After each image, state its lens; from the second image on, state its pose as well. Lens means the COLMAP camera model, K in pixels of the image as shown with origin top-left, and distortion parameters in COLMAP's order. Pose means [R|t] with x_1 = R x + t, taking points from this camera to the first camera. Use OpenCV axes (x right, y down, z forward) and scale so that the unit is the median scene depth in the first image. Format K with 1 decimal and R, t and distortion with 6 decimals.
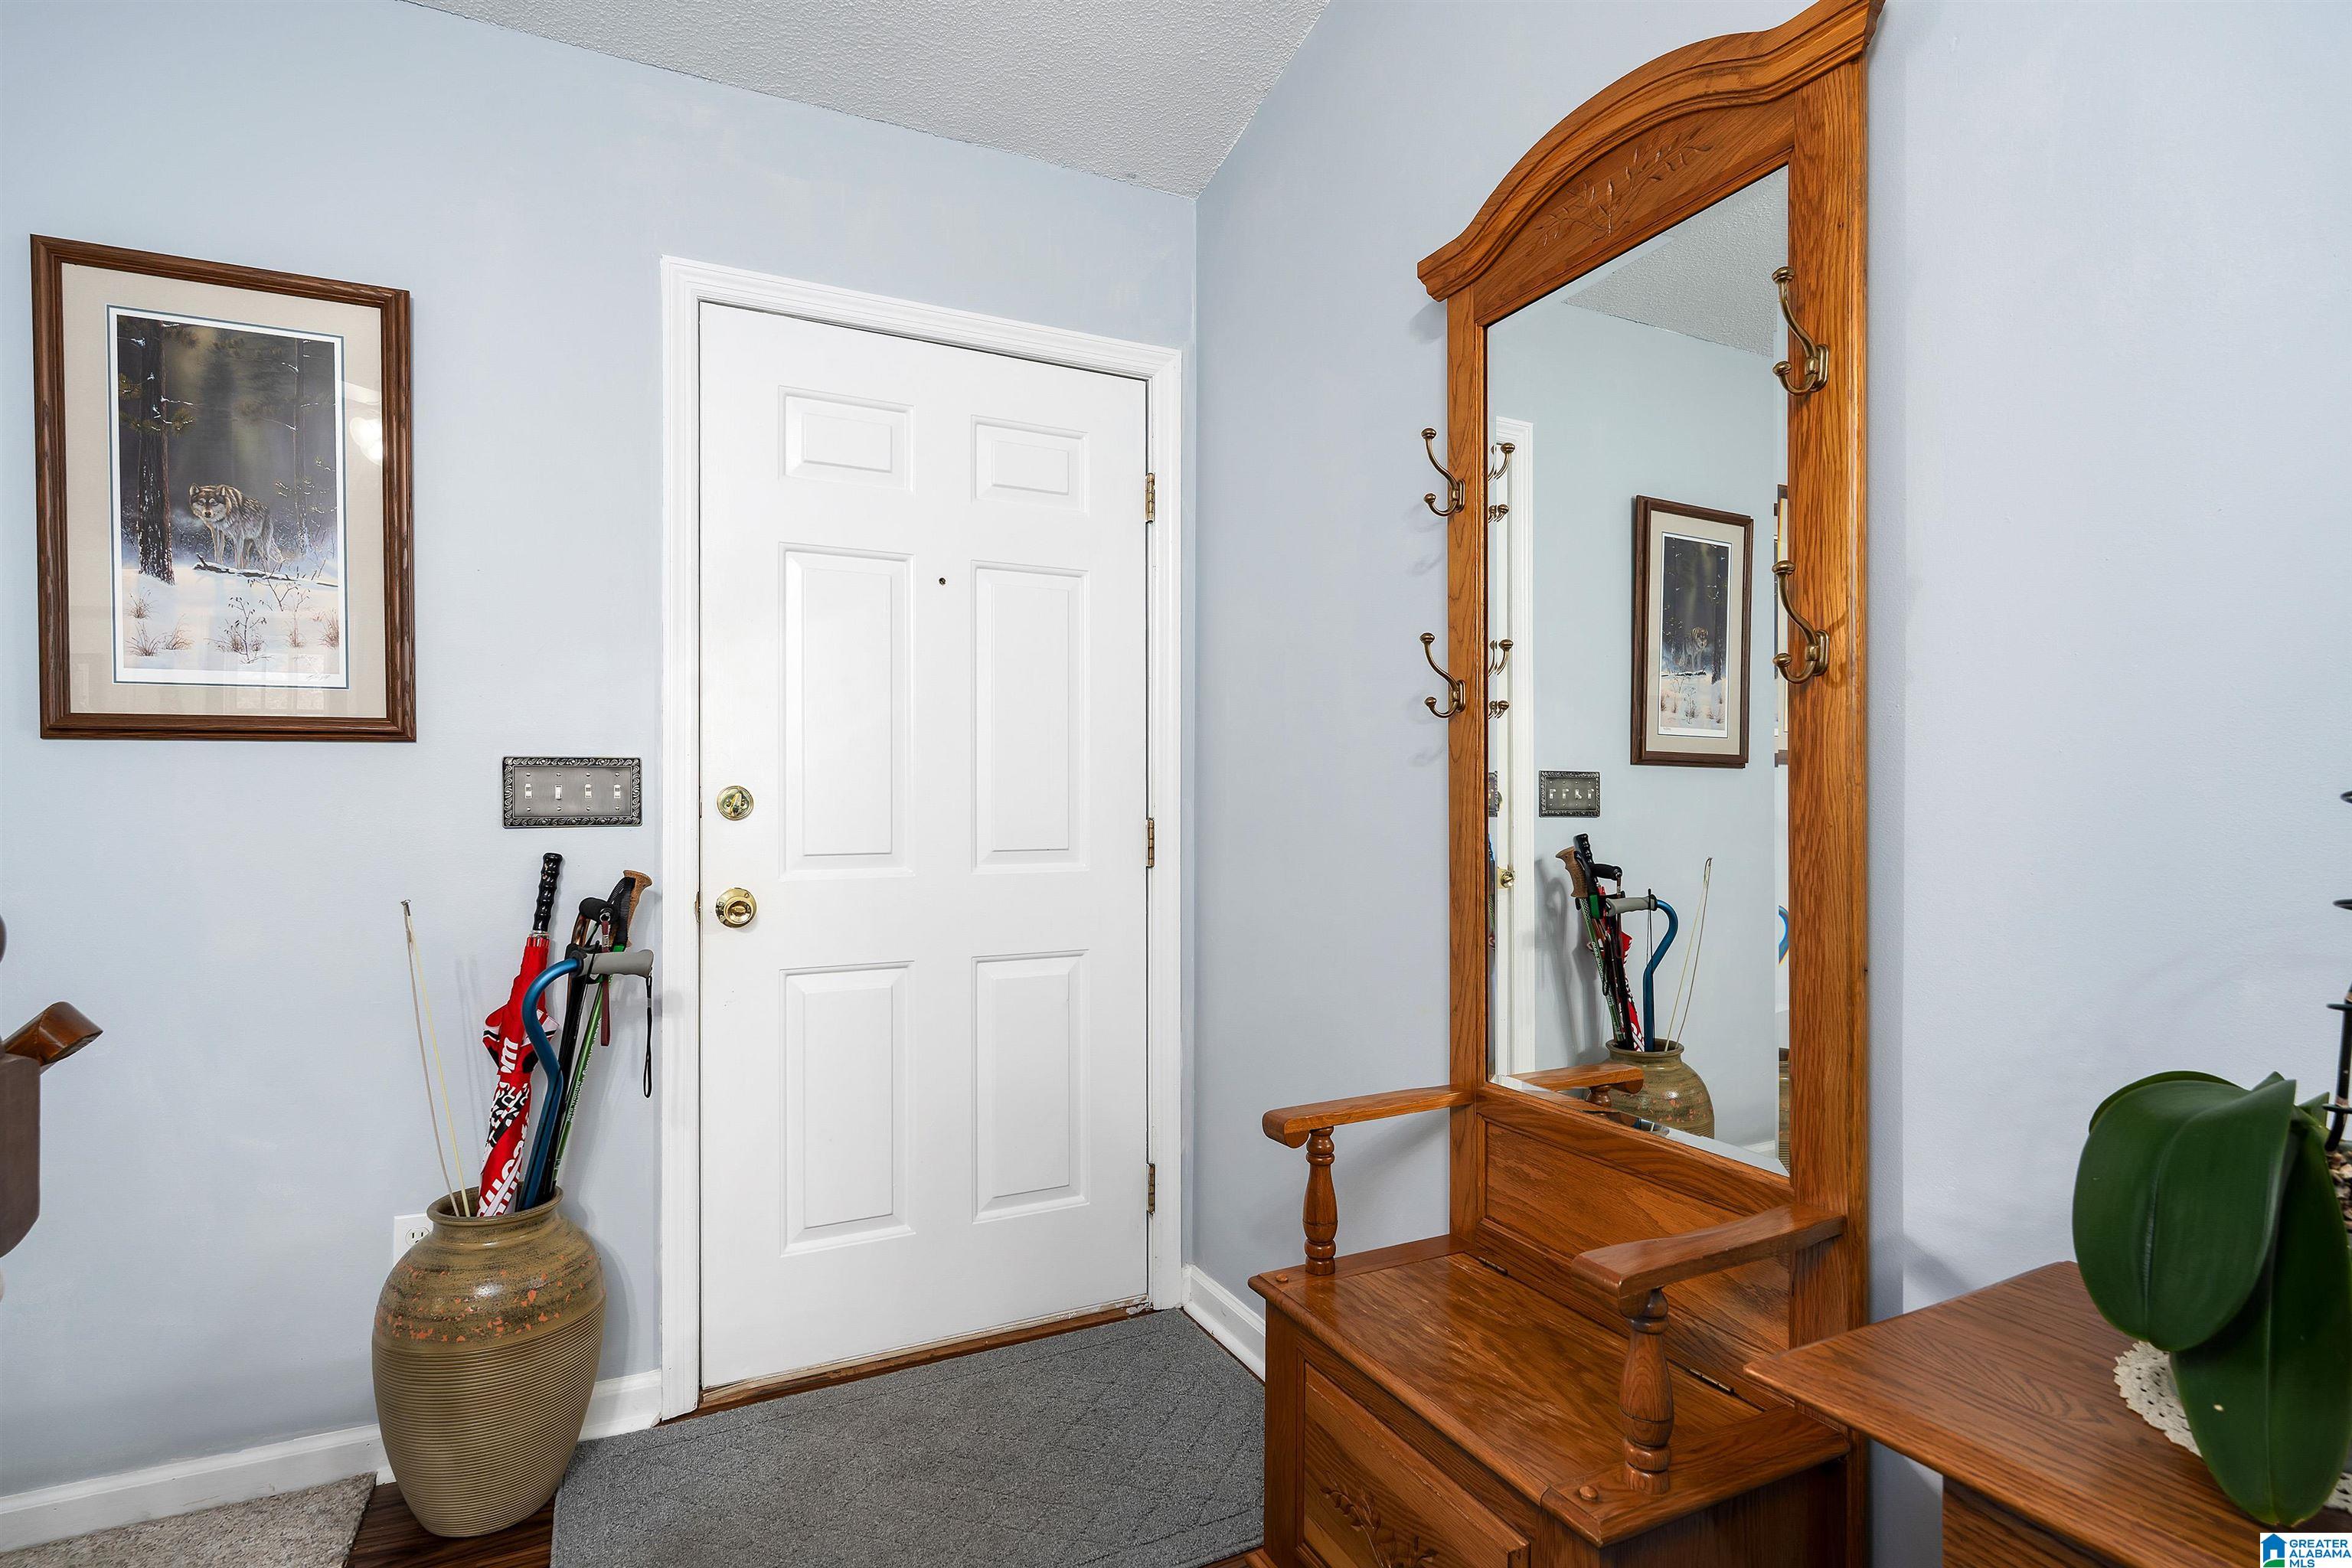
lens RADIAL K [[1143.4, 0, 1177.7], [0, 1143.4, 799.8], [0, 0, 1]] dist [0.000013, -0.000006]
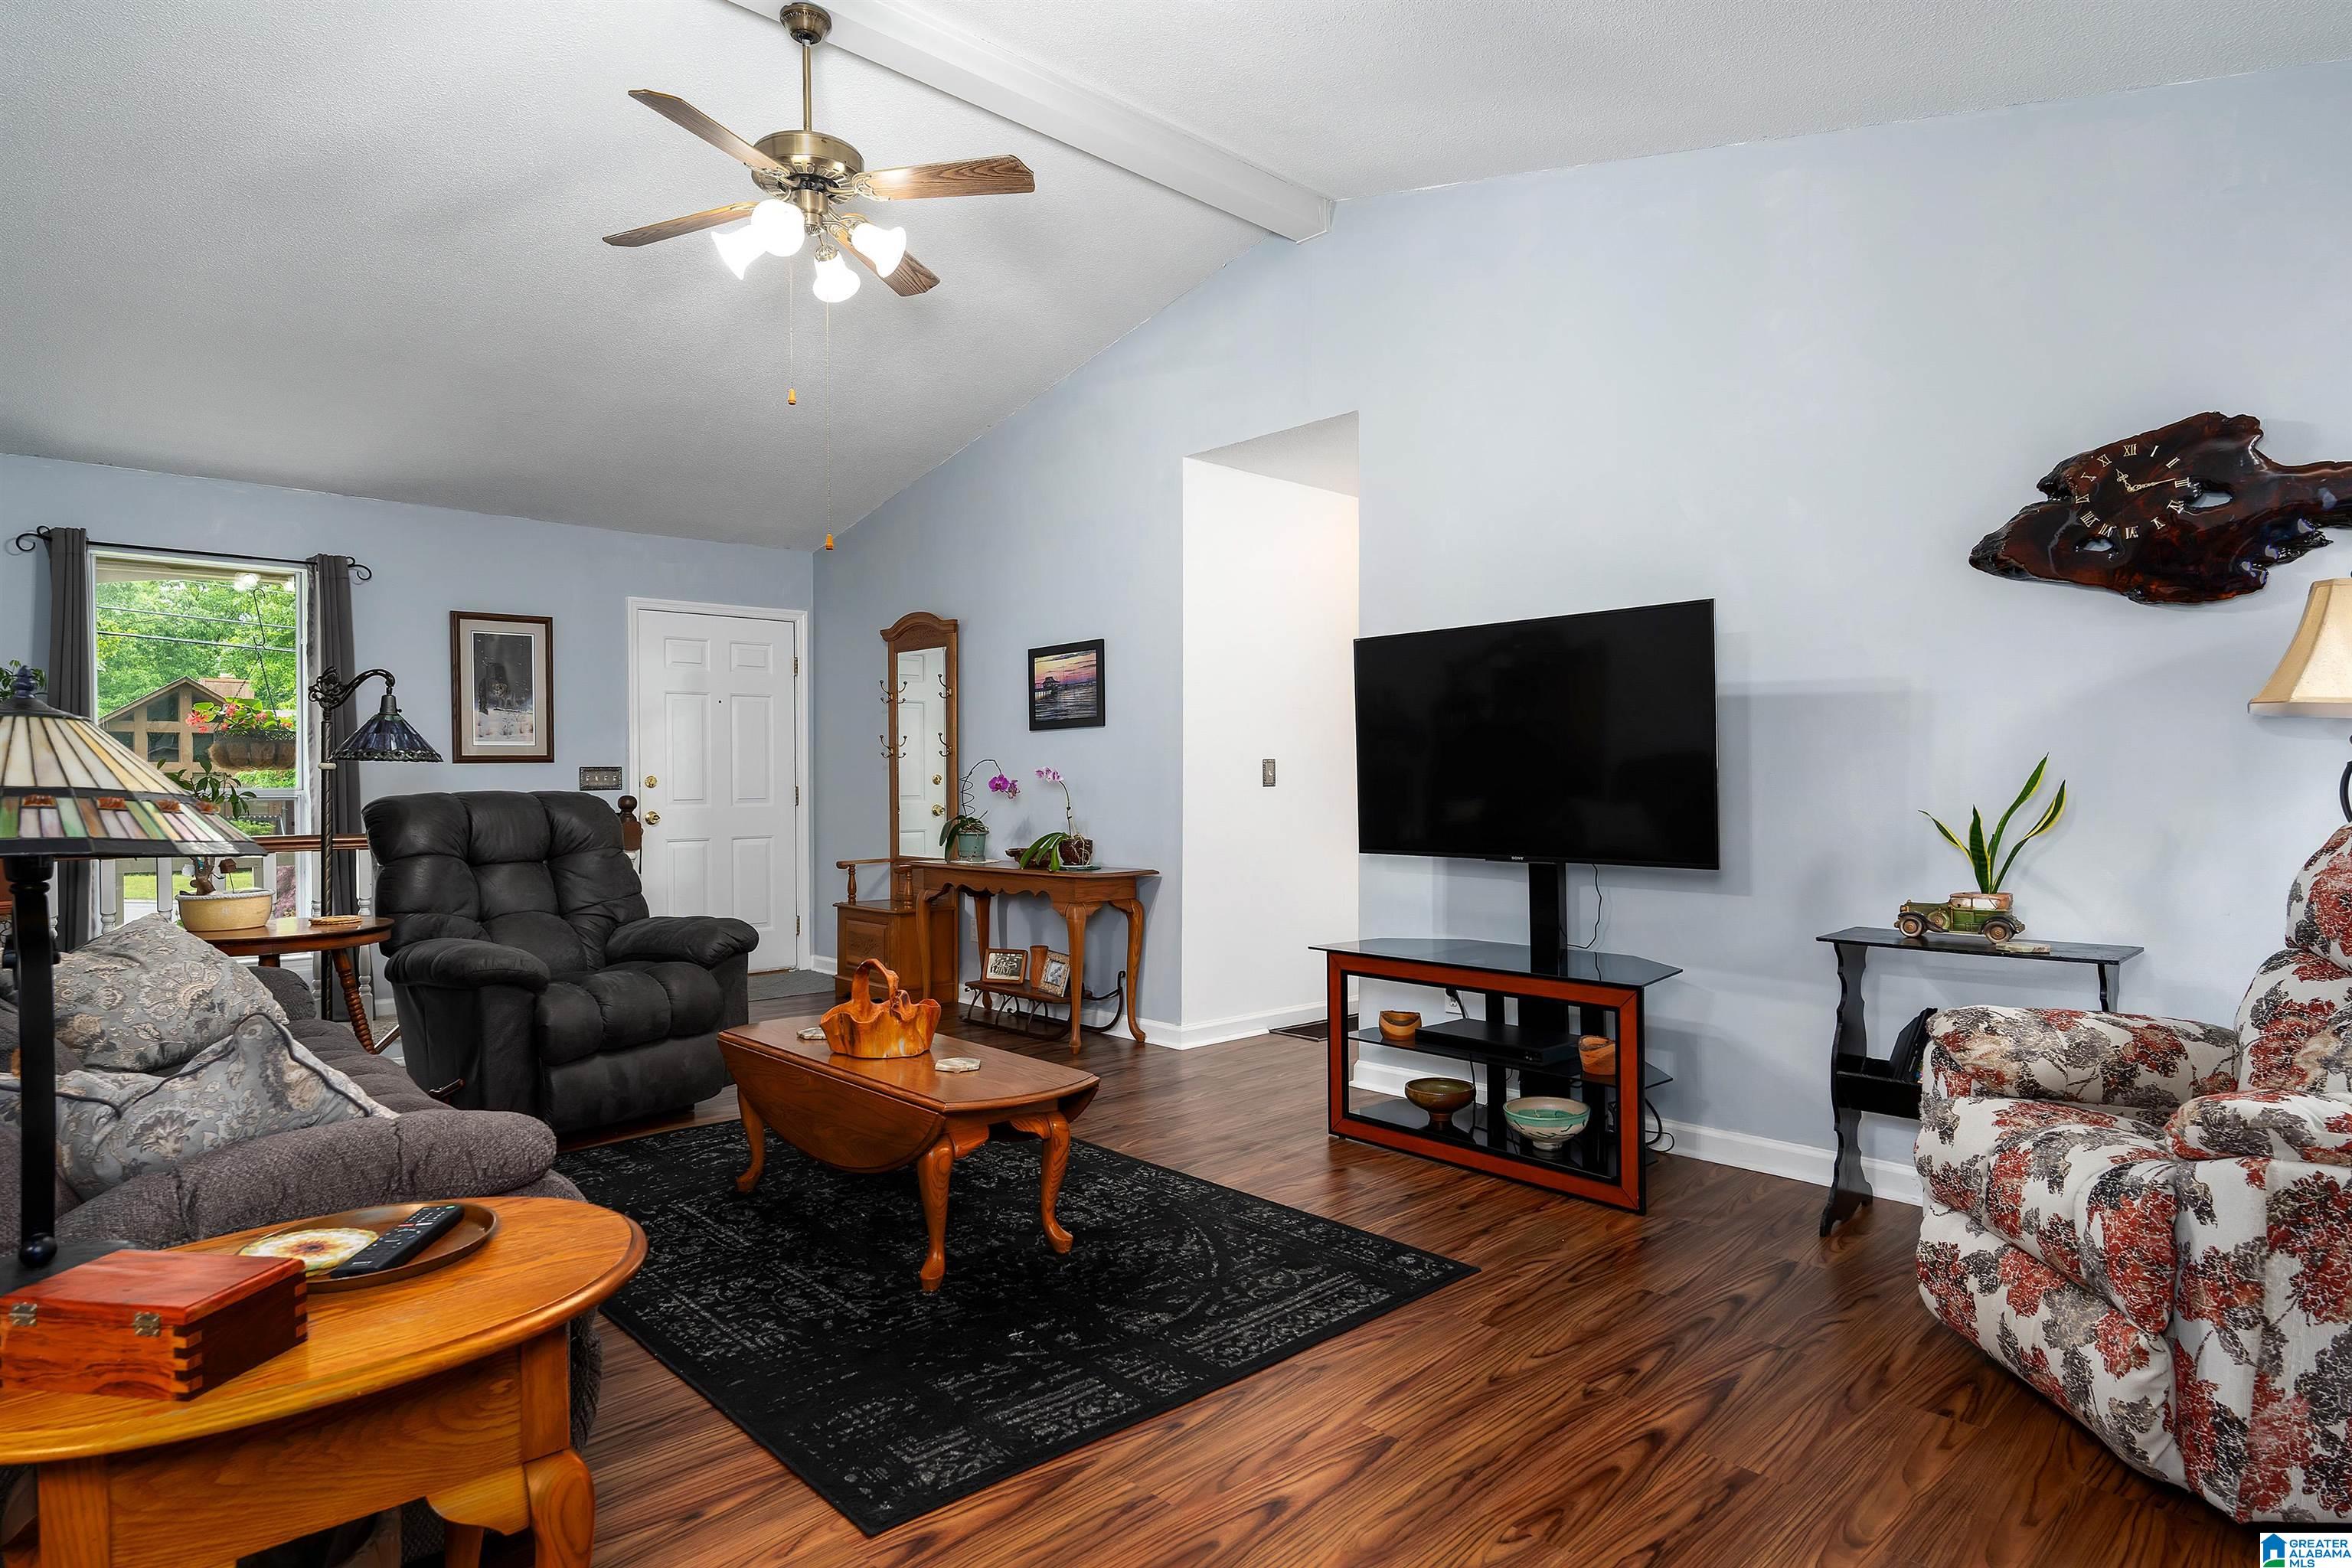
lens RADIAL K [[1317.0, 0, 1171.5], [0, 1317.0, 778.8], [0, 0, 1]] dist [-0.006637, -0.000361]
pose [[0.955167, -0.006471, 0.295997, -0.132542], [0.006571, 0.999978, 0.000658, 0.000583], [-0.295995, 0.001316, 0.955189, -3.001122]]
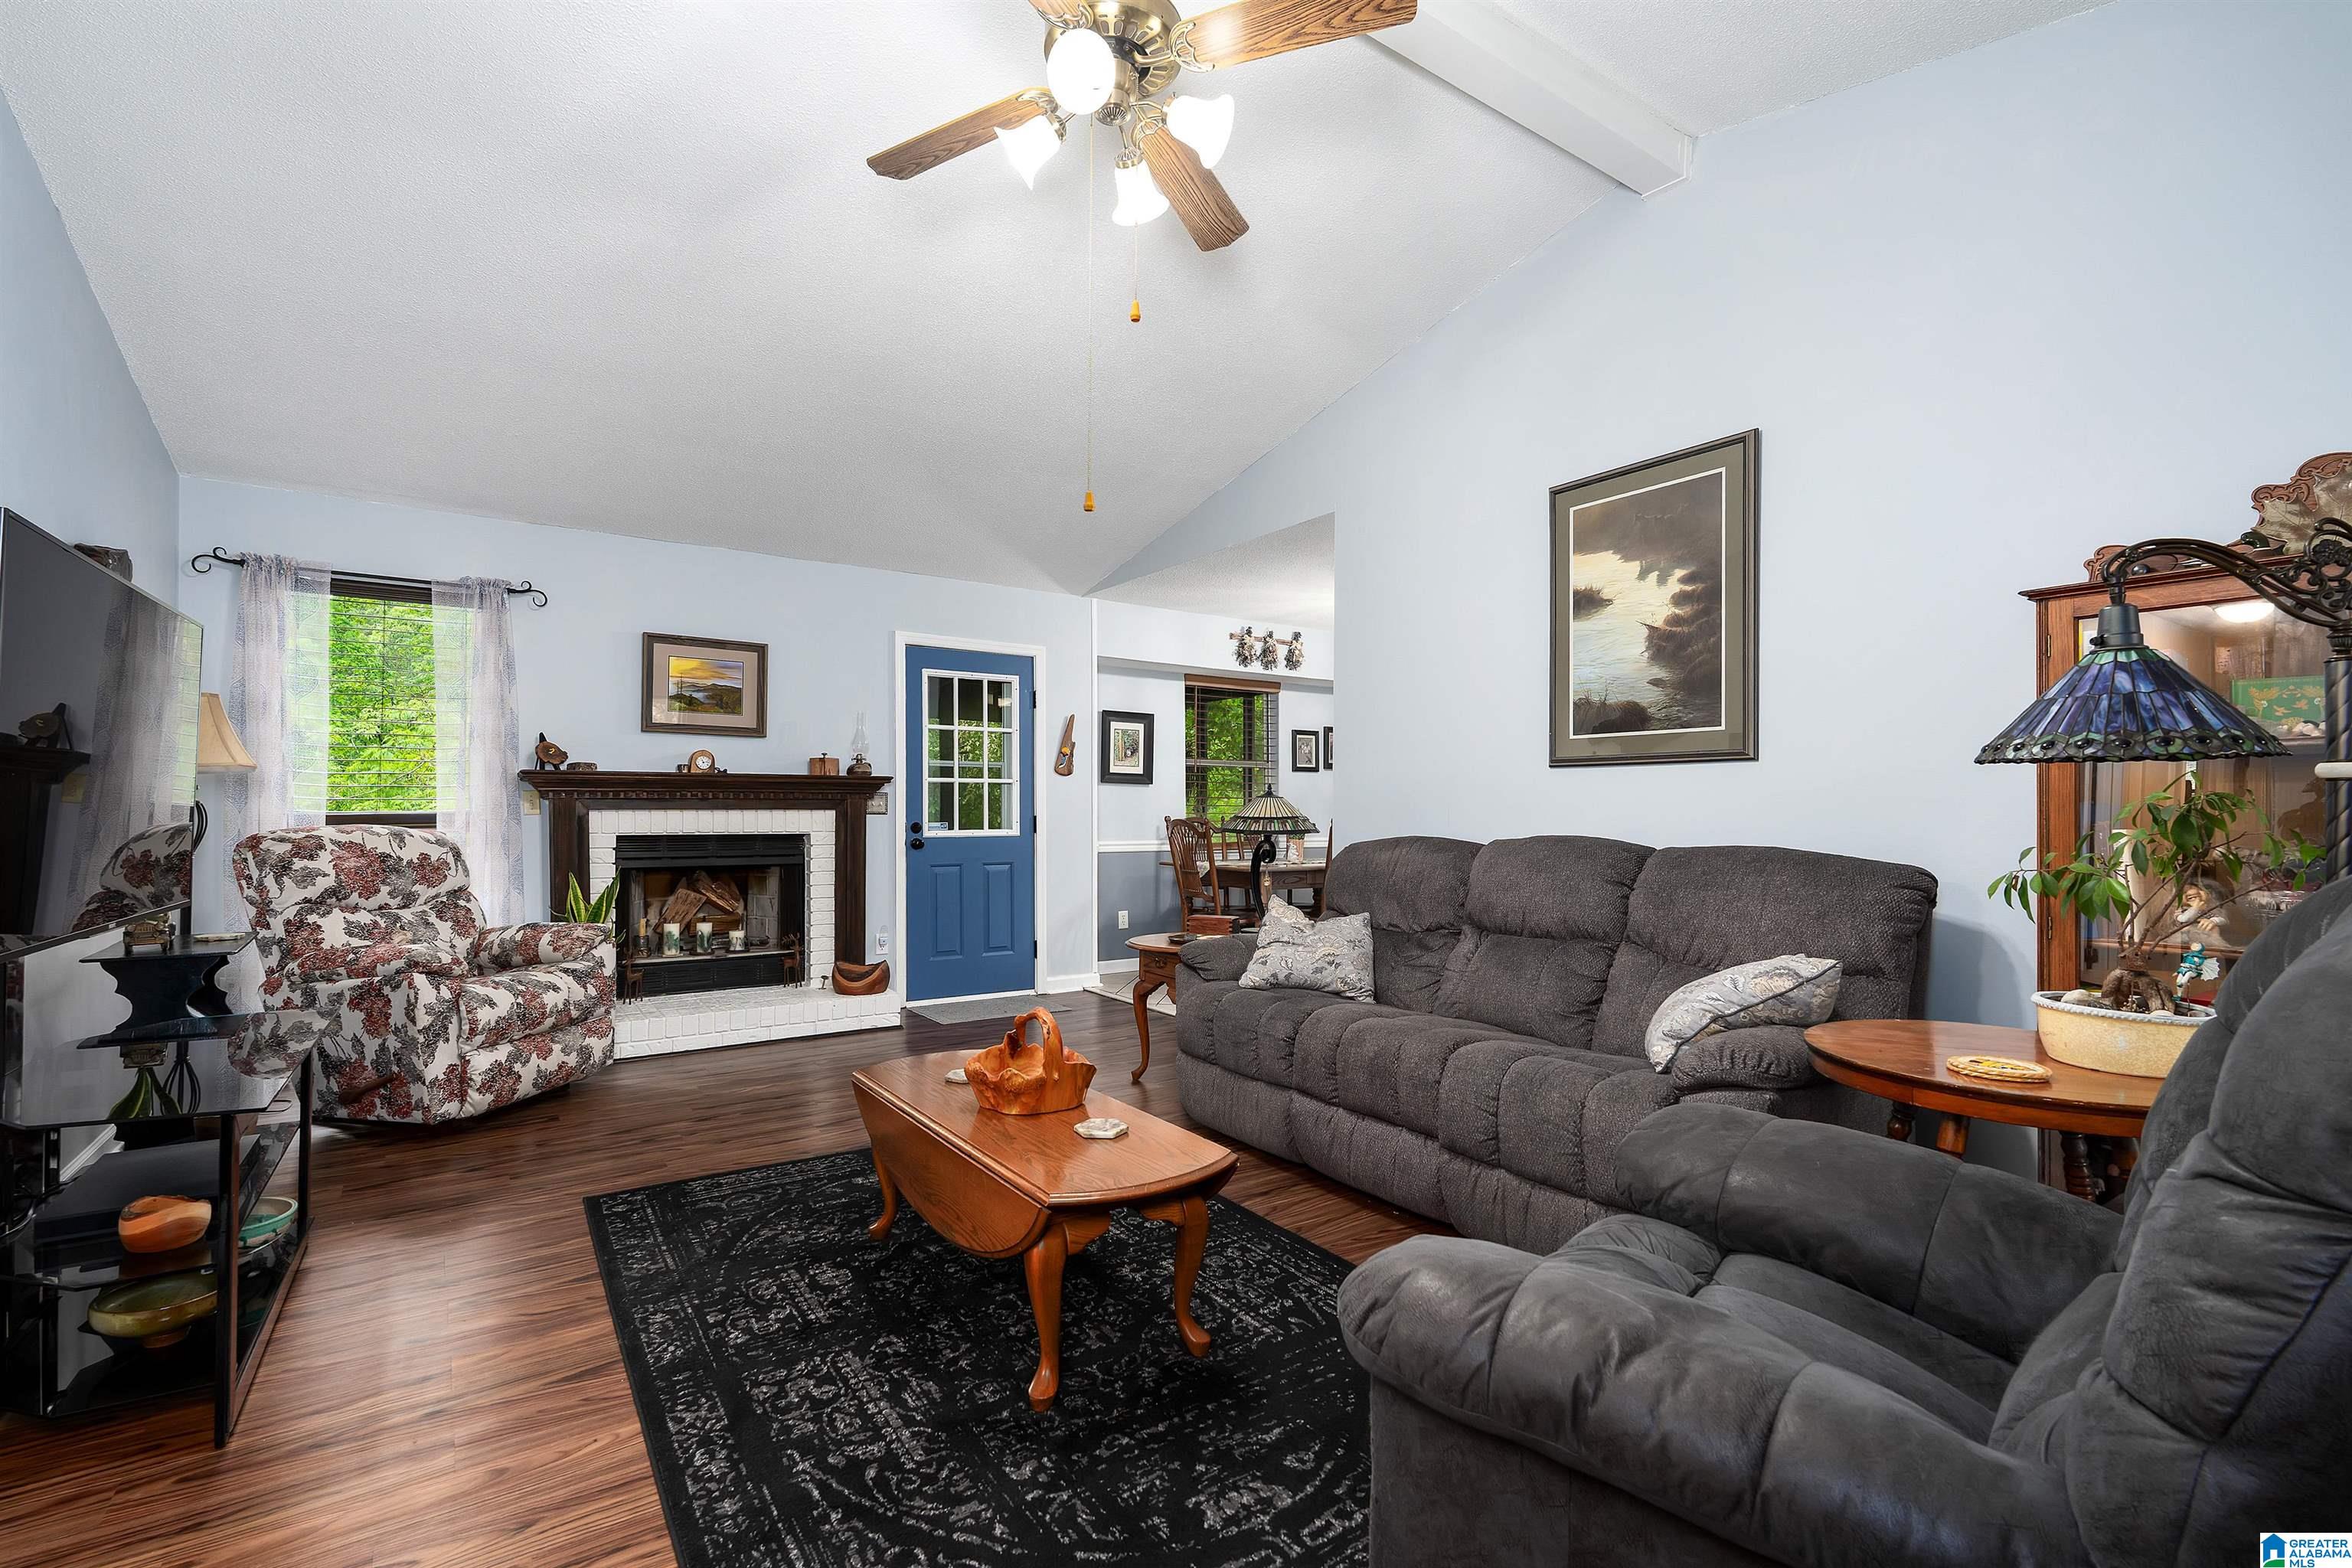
lens RADIAL K [[1039.1, 0, 1172.1], [0, 1039.1, 795.9], [0, 0, 1]] dist [-0.000523, -0.000025]
pose [[-0.988542, -0.006253, -0.150819, 0.321204], [-0.003719, 0.999847, -0.017079, 0.007943], [0.150902, -0.016322, -0.988414, 5.138643]]
